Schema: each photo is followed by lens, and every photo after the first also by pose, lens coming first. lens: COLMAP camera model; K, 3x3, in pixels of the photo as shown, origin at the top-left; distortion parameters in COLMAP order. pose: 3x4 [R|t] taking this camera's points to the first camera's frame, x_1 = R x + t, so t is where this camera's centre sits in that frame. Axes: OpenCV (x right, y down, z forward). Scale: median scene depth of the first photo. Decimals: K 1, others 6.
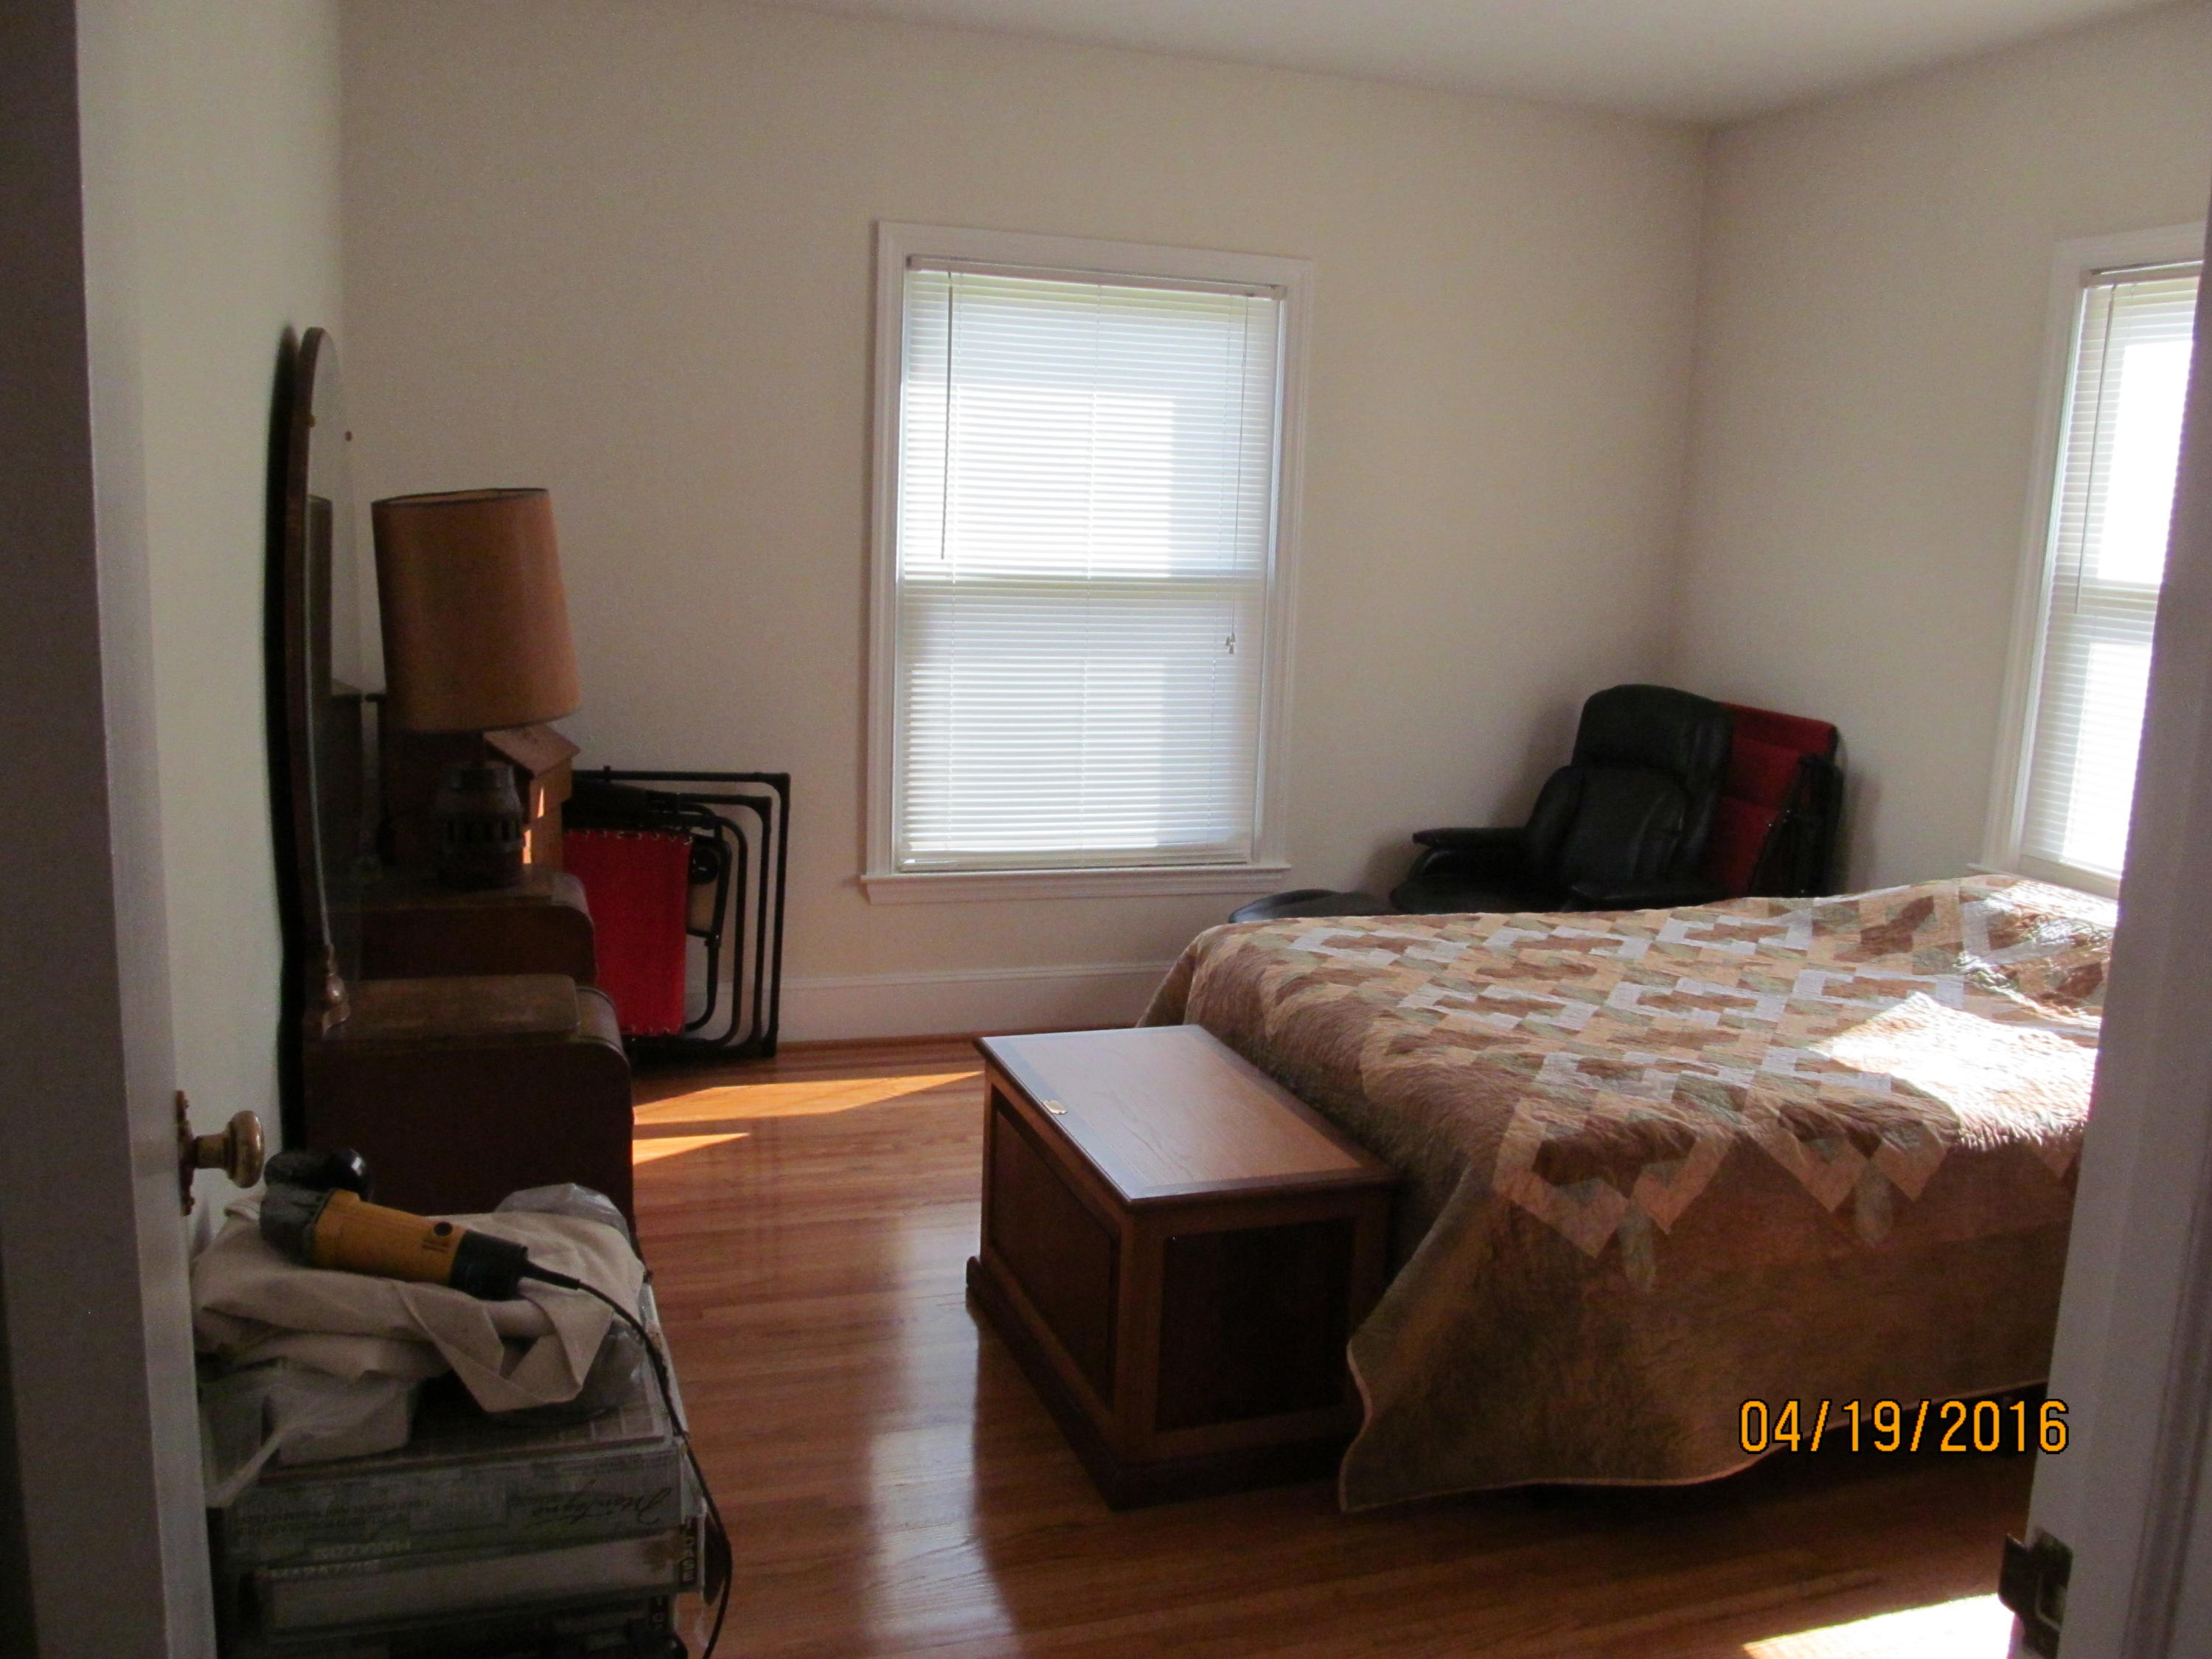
lens RADIAL K [[1820.6, 0, 1106.9], [0, 1820.6, 831.0], [0, 0, 1]] dist [-0.070817, 0.030875]
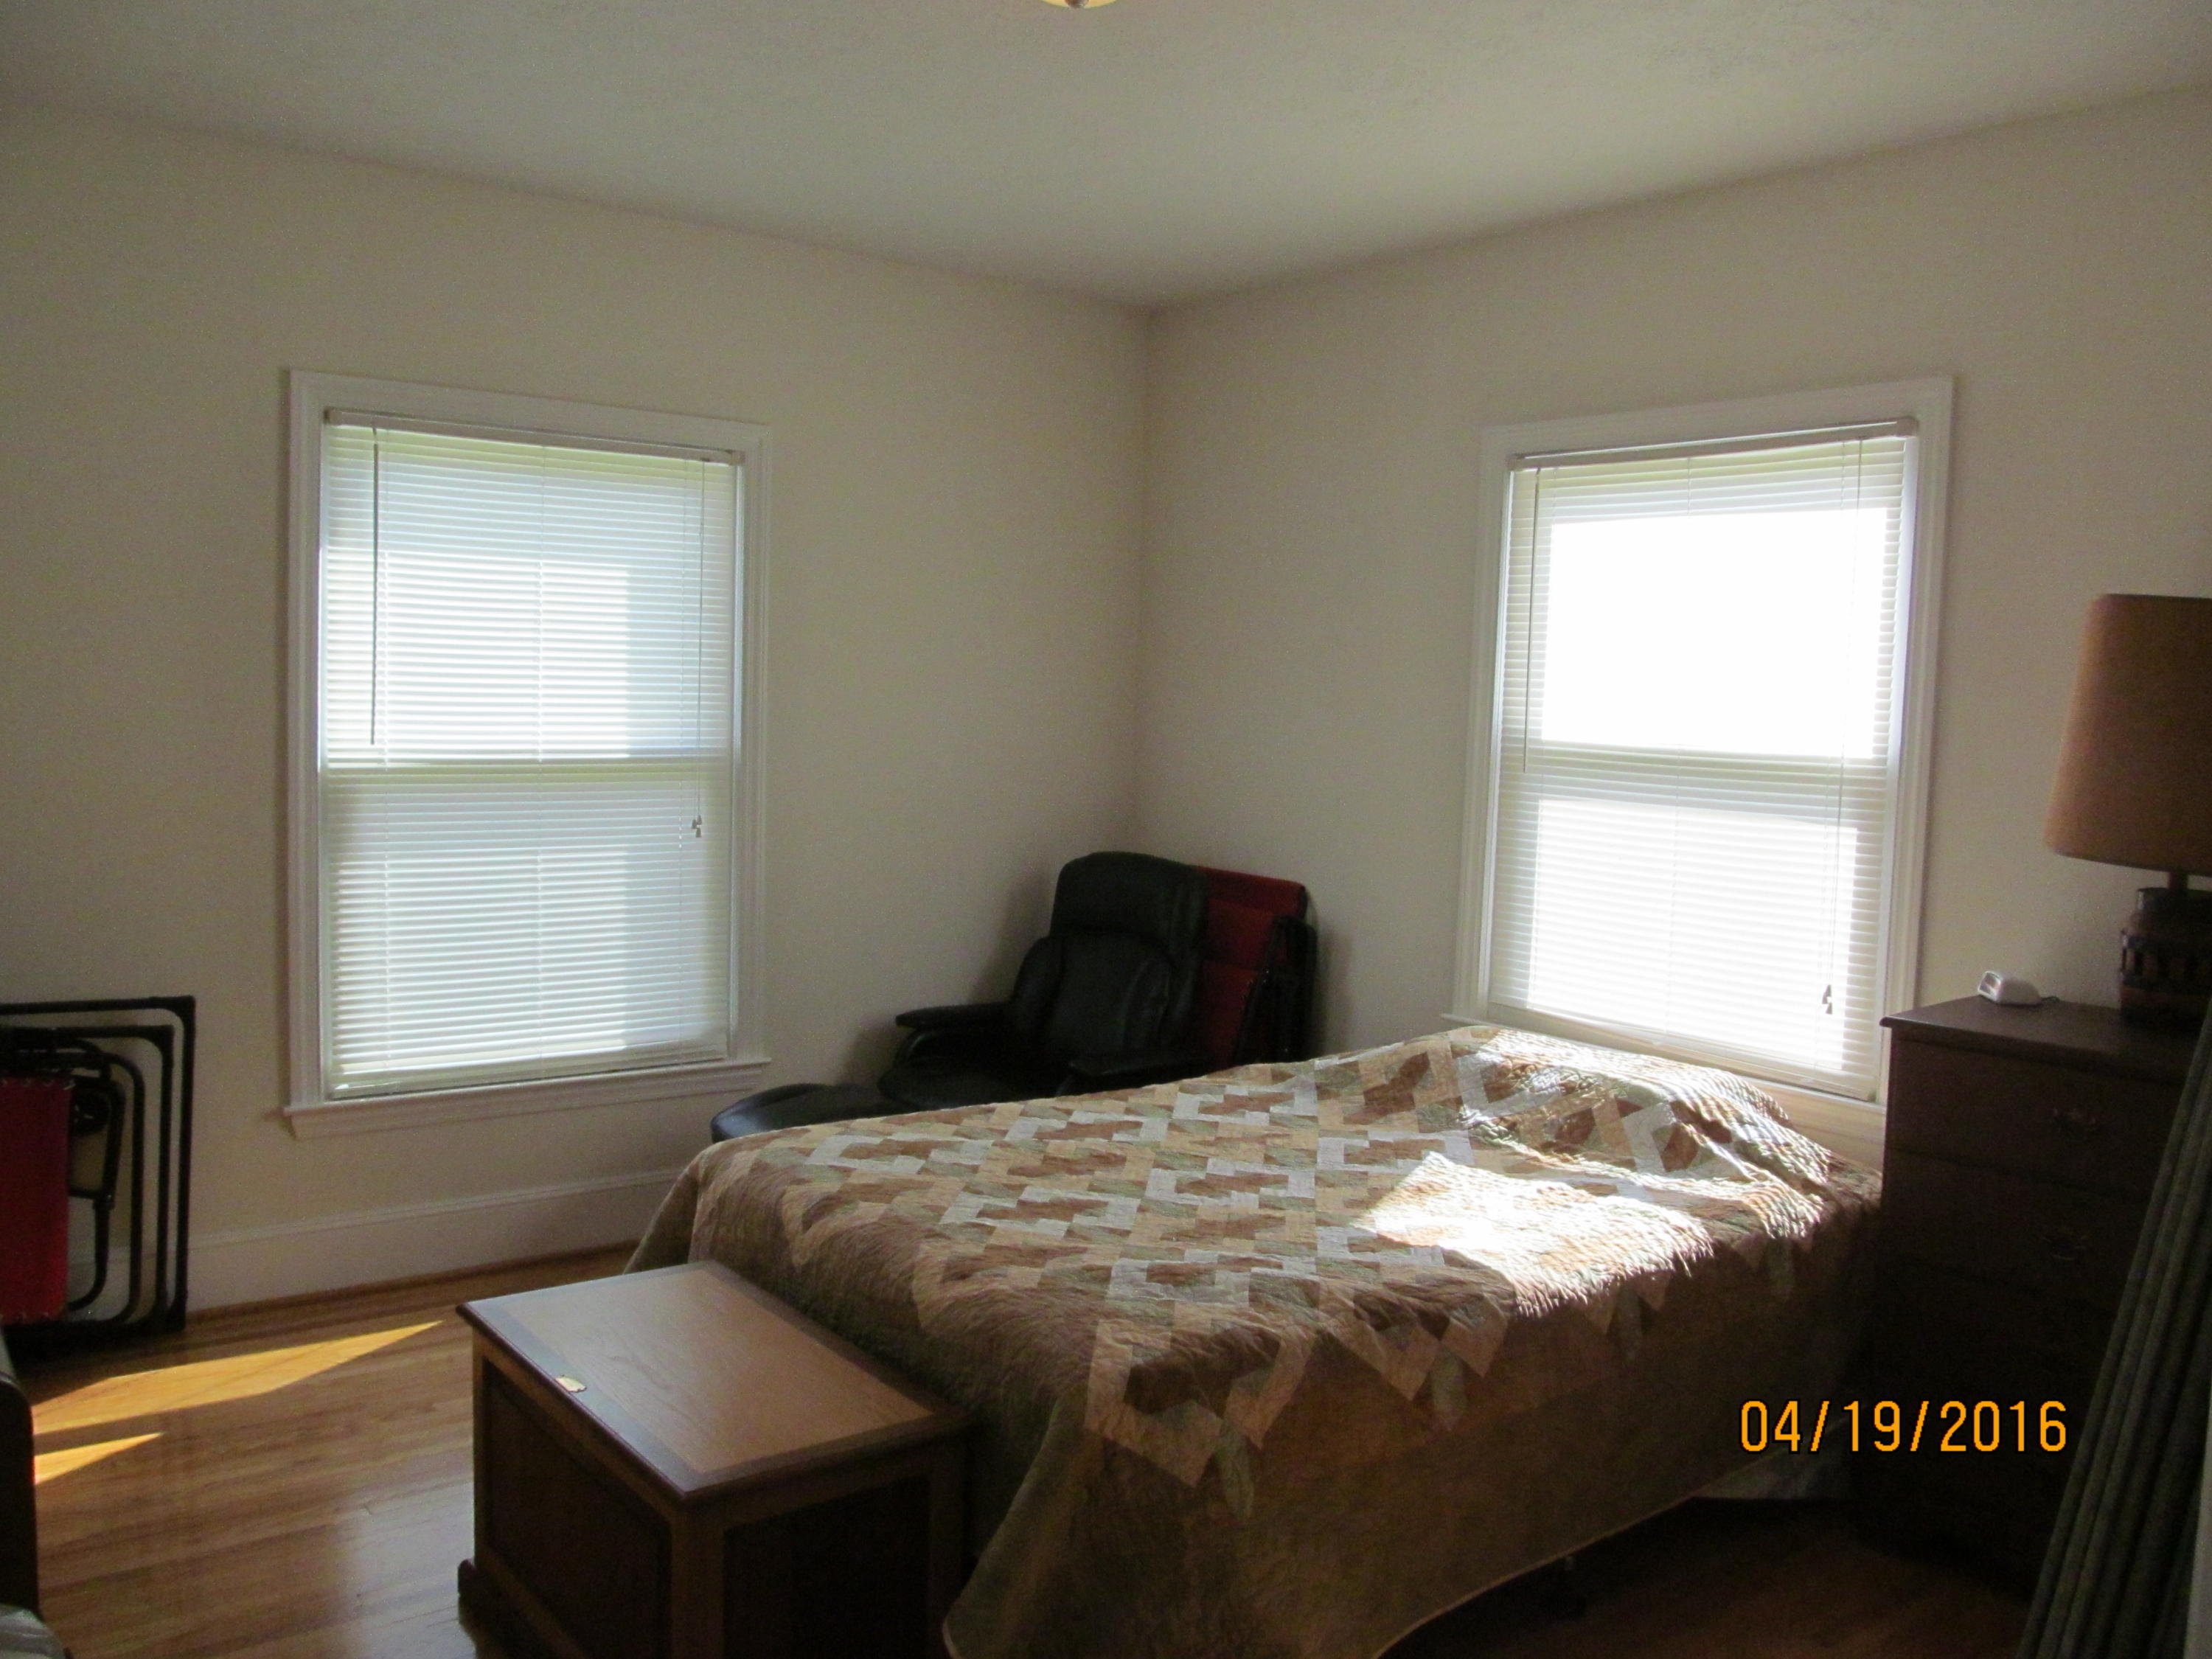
lens RADIAL K [[1820.6, 0, 1102.7], [0, 1820.6, 833.4], [0, 0, 1]] dist [-0.070817, 0.030875]
pose [[0.947510, -0.034505, 0.317860, -0.039389], [0.061031, 0.995398, -0.073875, -0.022548], [-0.313848, 0.089397, 0.945255, 0.066674]]
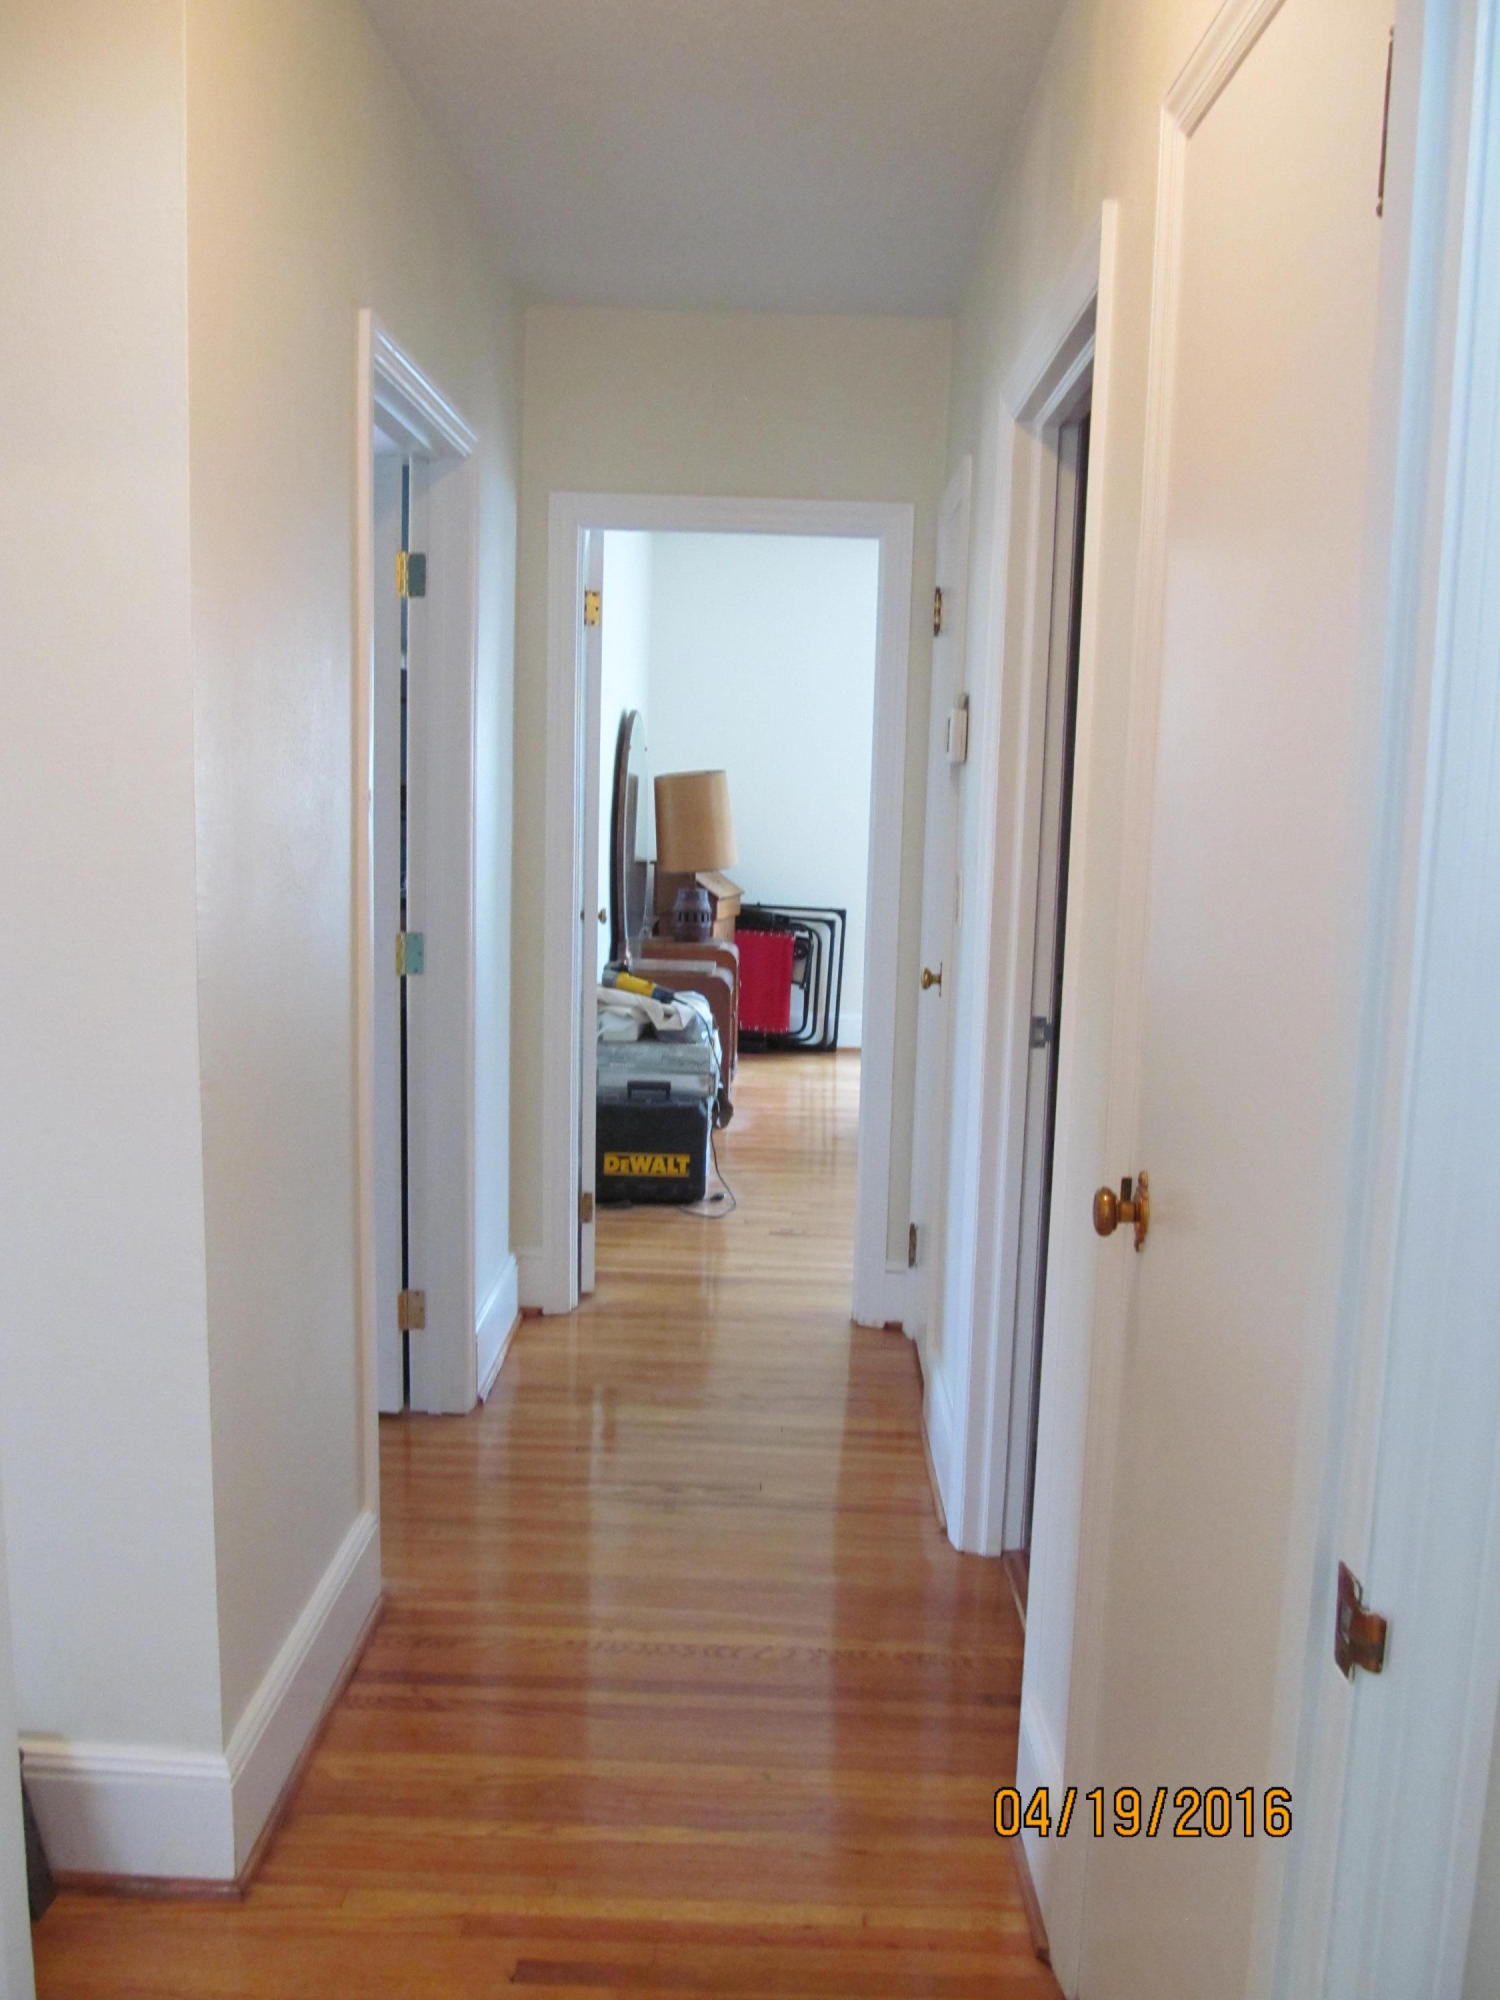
lens RADIAL K [[1646.1, 0, 750.0], [0, 1646.1, 1000.0], [0, 0, 1]] dist [-0.070817, 0.030875]
pose [[0.941211, 0.037157, -0.335770, 0.393972], [-0.050876, 0.998187, -0.032150, 0.153474], [0.333967, 0.047343, 0.941395, -0.863507]]
